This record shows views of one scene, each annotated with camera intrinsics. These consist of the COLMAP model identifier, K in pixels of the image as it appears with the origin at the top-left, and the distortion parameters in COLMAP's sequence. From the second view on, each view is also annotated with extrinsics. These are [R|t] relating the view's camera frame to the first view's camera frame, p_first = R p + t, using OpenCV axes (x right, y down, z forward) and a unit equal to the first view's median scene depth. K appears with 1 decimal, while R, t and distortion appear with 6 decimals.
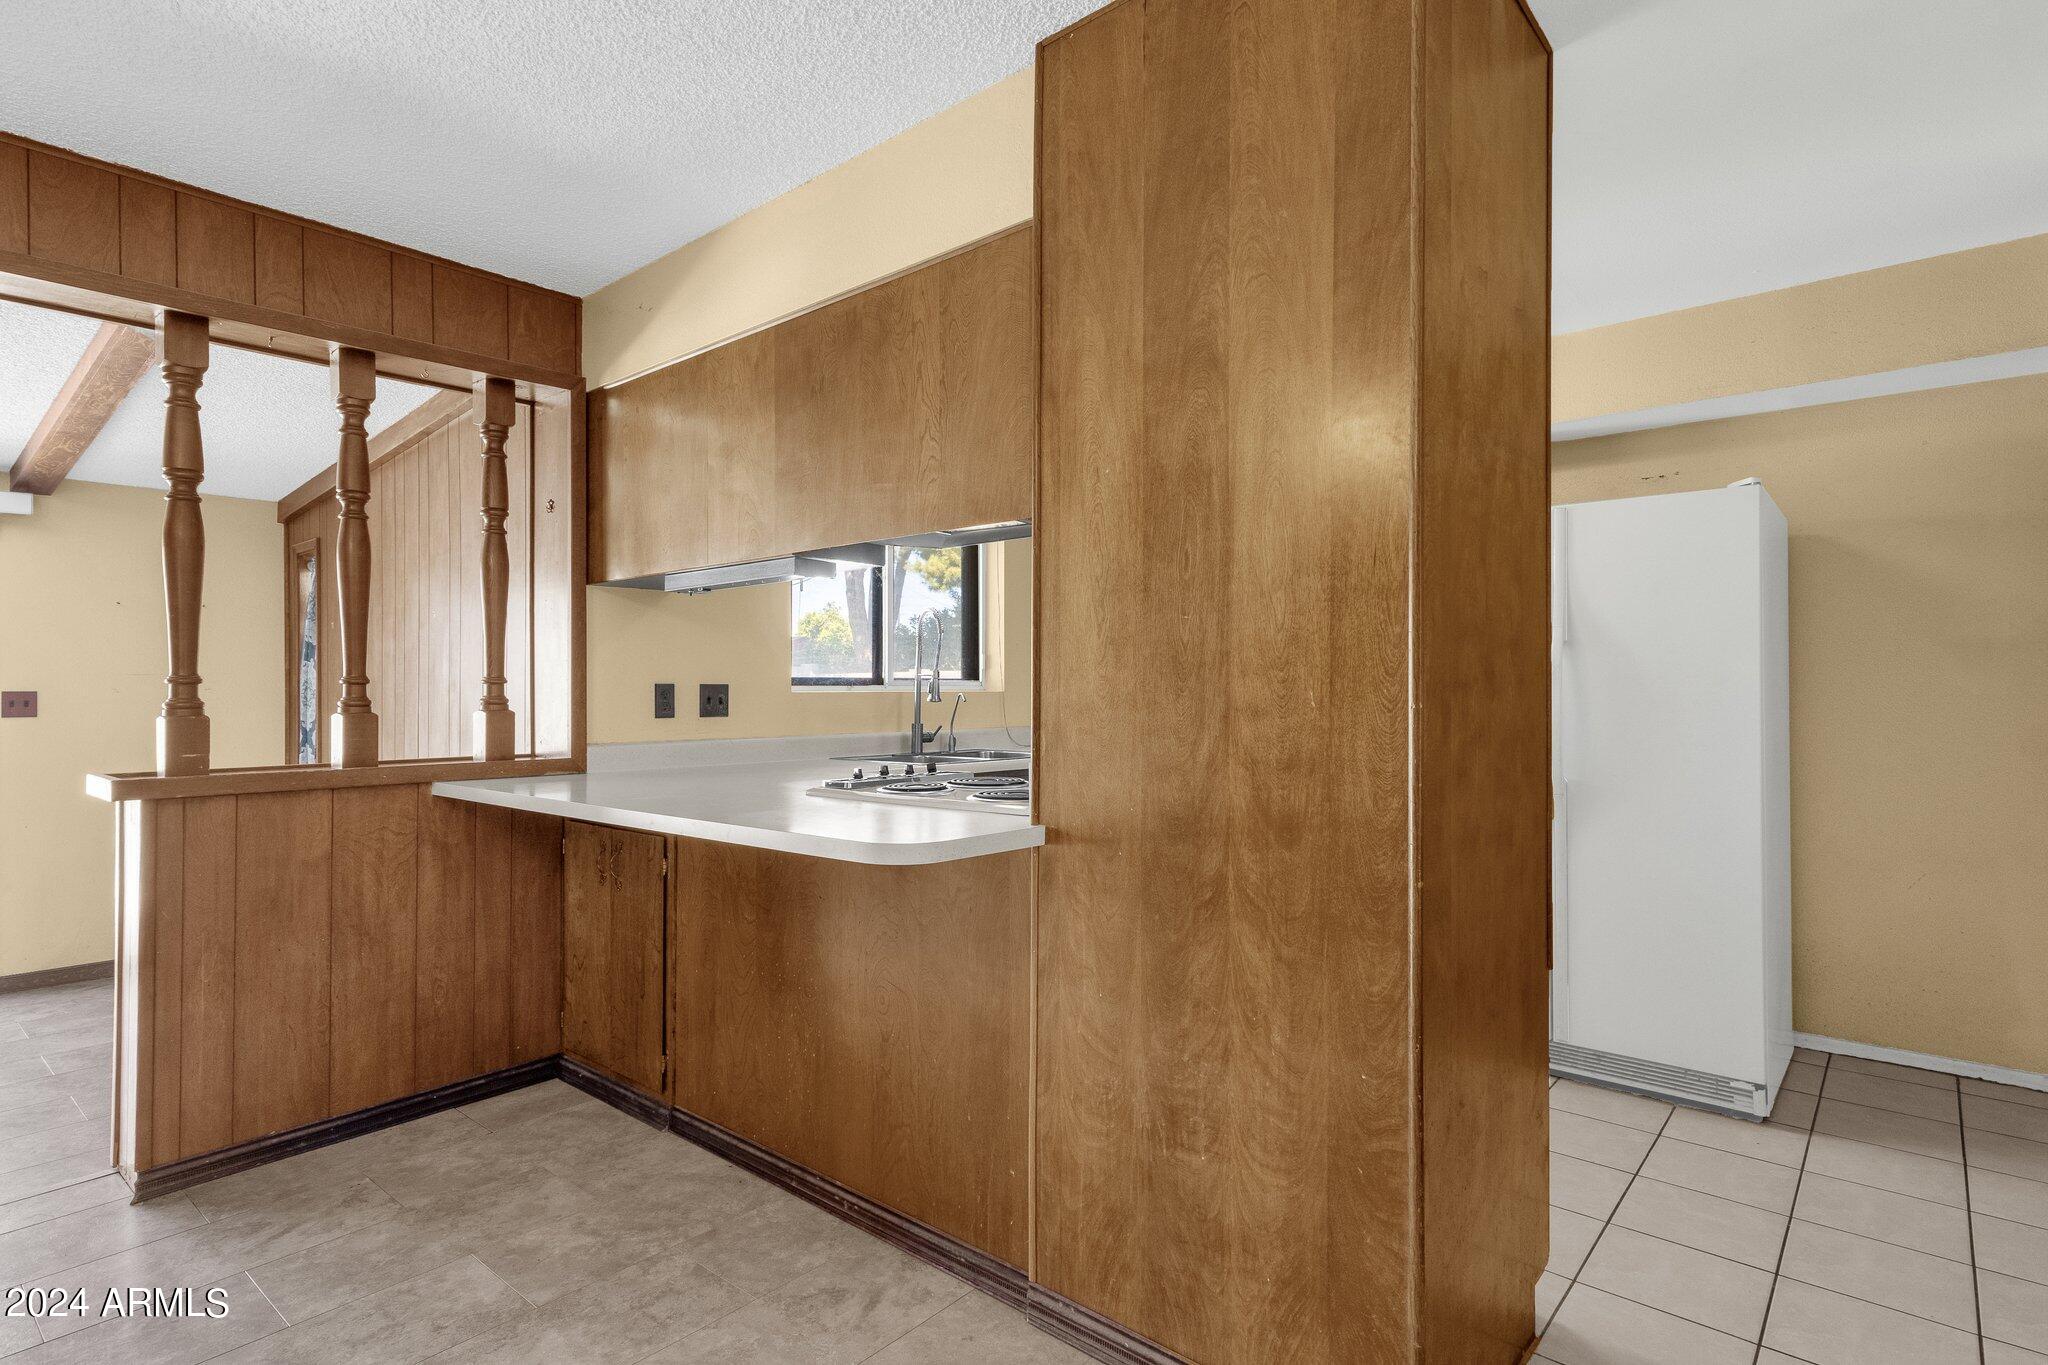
lens RADIAL K [[1034.3, 0, 1024.0], [0, 1034.3, 682.5], [0, 0, 1]] dist [0.014072, 0.000773]
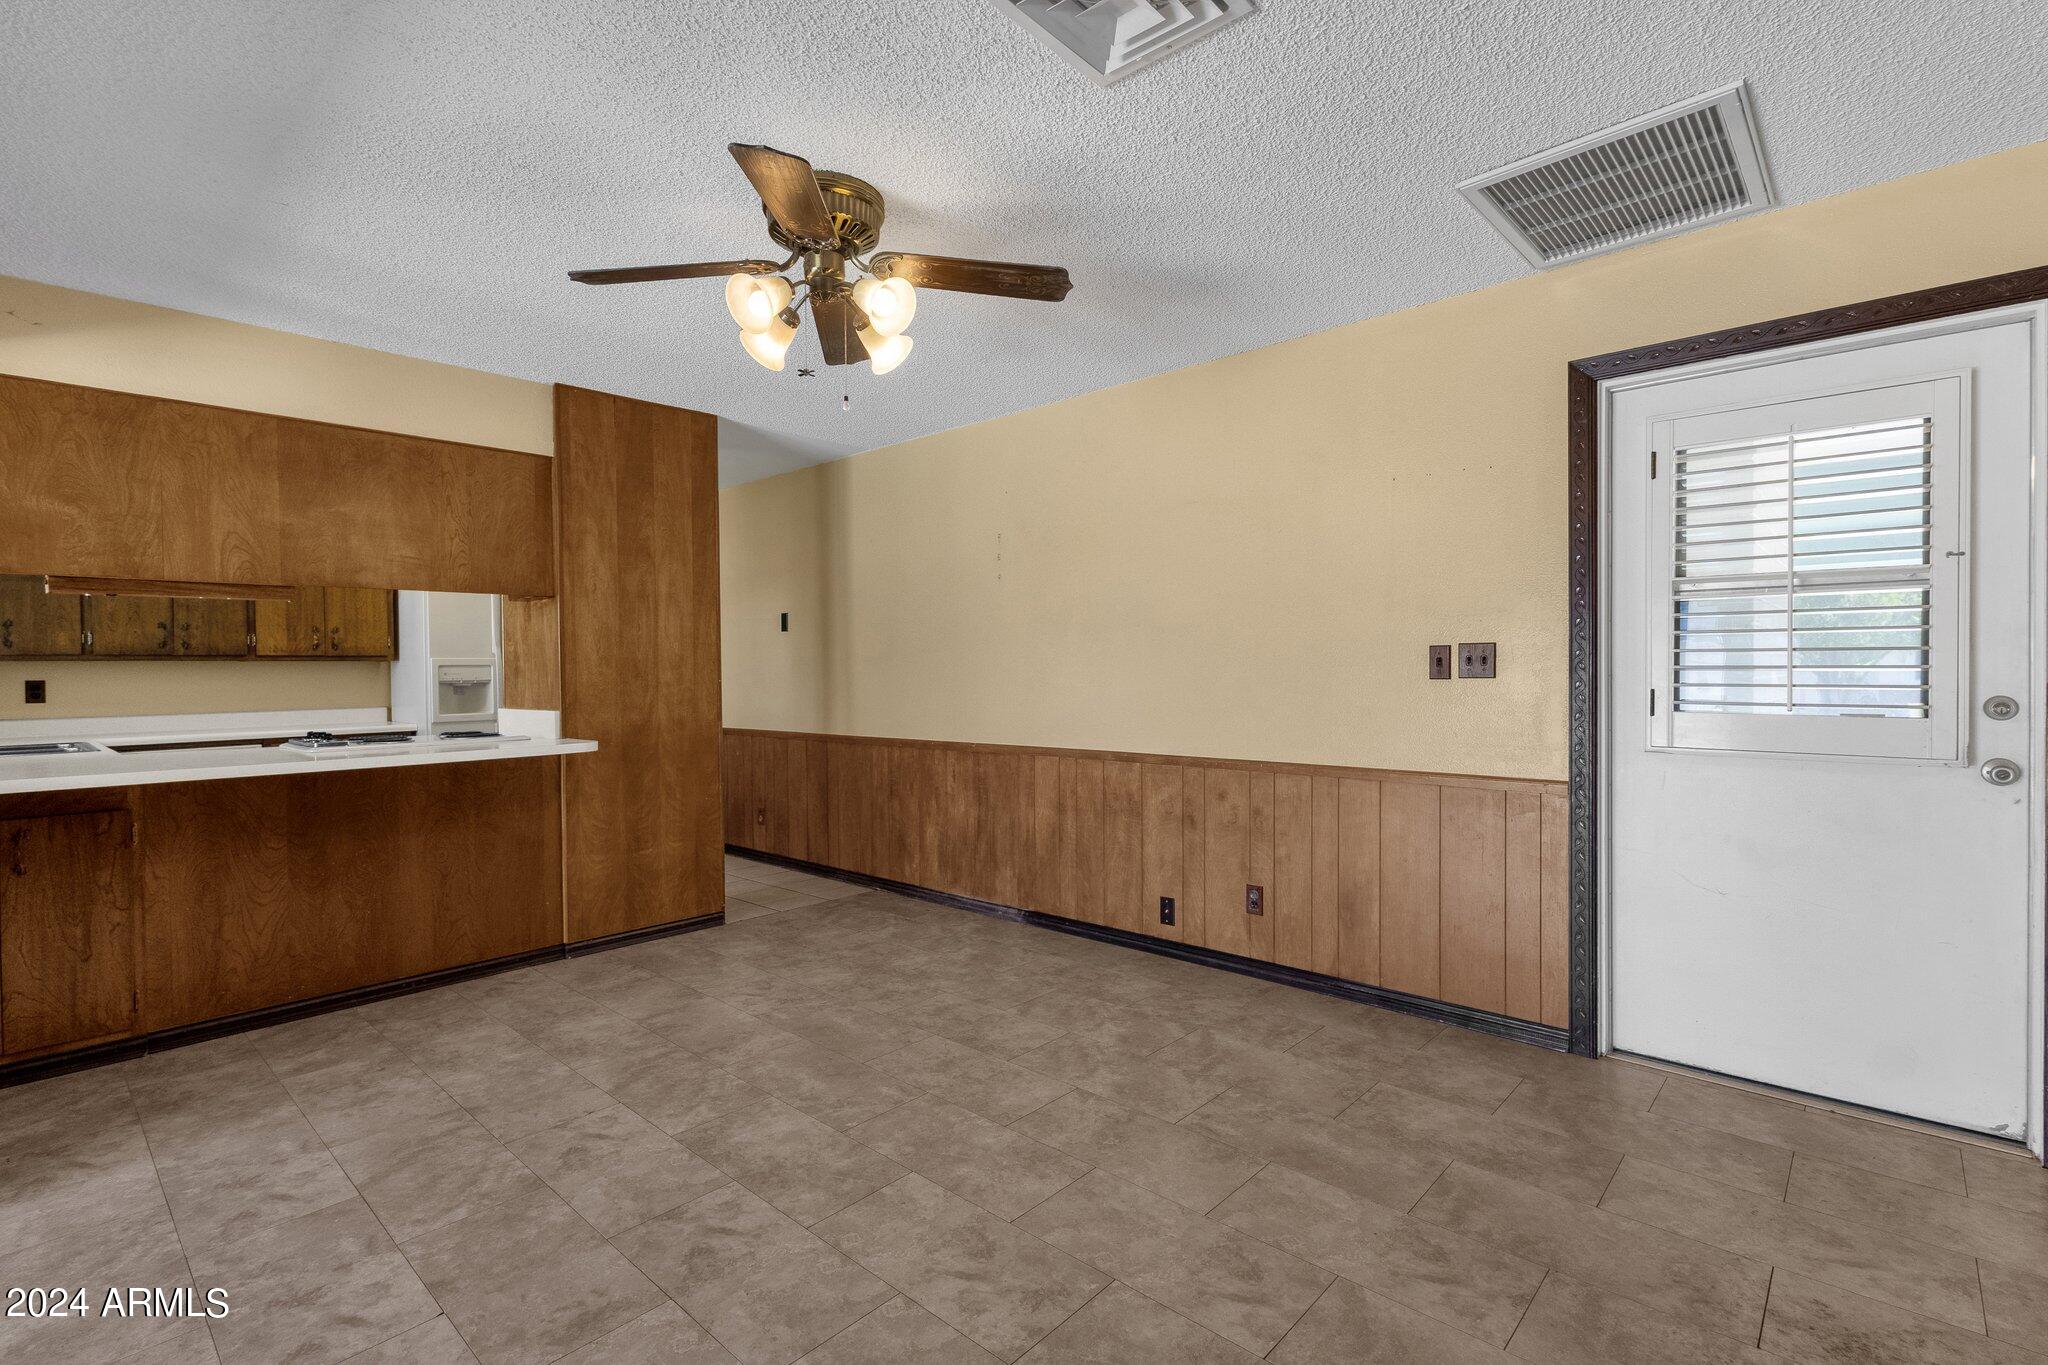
lens RADIAL K [[941.0, 0, 1024.0], [0, 941.0, 682.5], [0, 0, 1]] dist [0.000109, 0.000013]
pose [[0.043095, -0.011977, 0.998999, -1.946720], [0.003228, 0.999925, 0.011848, -0.003142], [-0.999066, 0.002714, 0.043130, -0.069943]]
